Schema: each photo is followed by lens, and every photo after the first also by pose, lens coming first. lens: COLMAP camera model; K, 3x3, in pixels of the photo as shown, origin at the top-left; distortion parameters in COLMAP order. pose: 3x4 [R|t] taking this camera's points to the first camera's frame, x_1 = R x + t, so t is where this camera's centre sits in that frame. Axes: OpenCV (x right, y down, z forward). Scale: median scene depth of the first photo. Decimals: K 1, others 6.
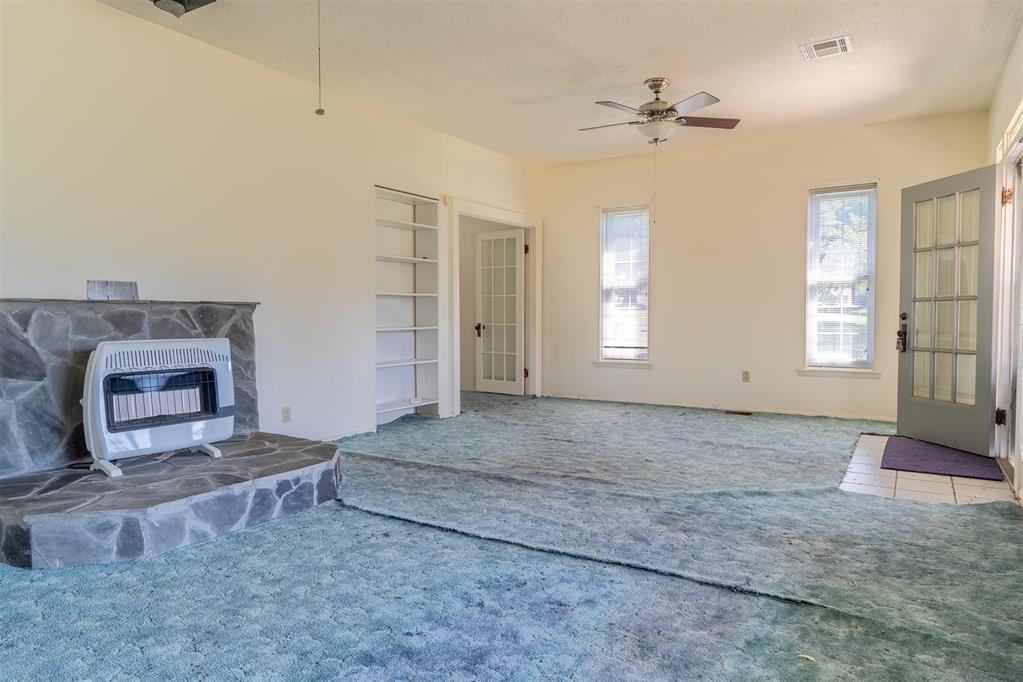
lens RADIAL K [[650.2, 0, 508.5], [0, 650.2, 338.8], [0, 0, 1]] dist [-0.001872, 0.000003]
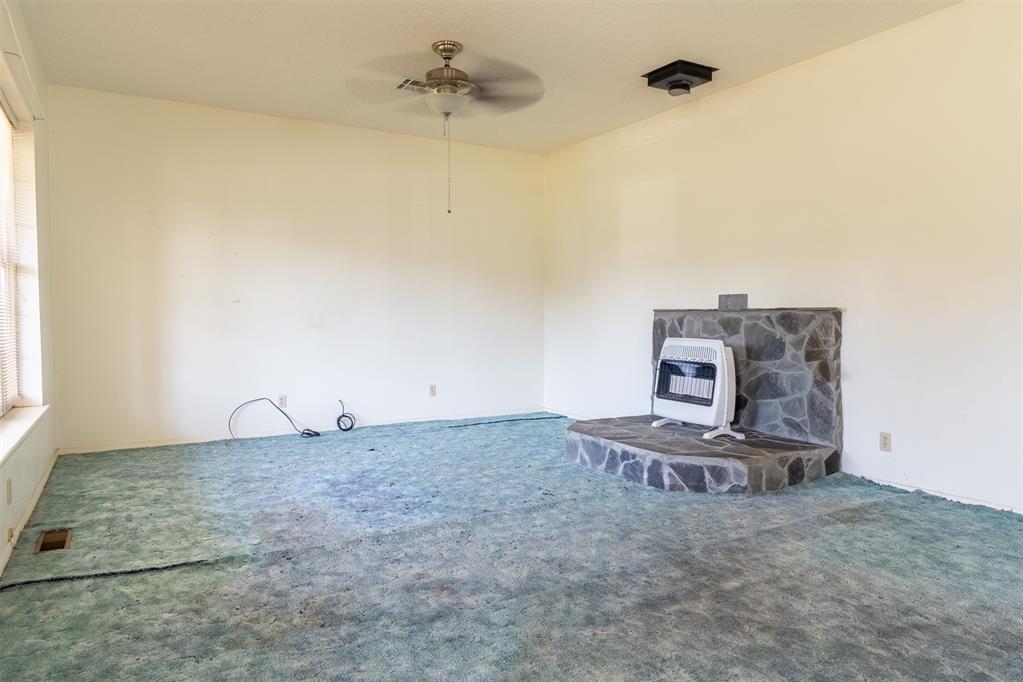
lens RADIAL K [[650.2, 0, 508.5], [0, 650.2, 338.8], [0, 0, 1]] dist [-0.001872, 0.000003]
pose [[-0.461125, 0.030895, -0.886797, 0.844164], [-0.035040, 0.997980, 0.052989, -0.057325], [0.886643, 0.055508, -0.459111, 1.312623]]
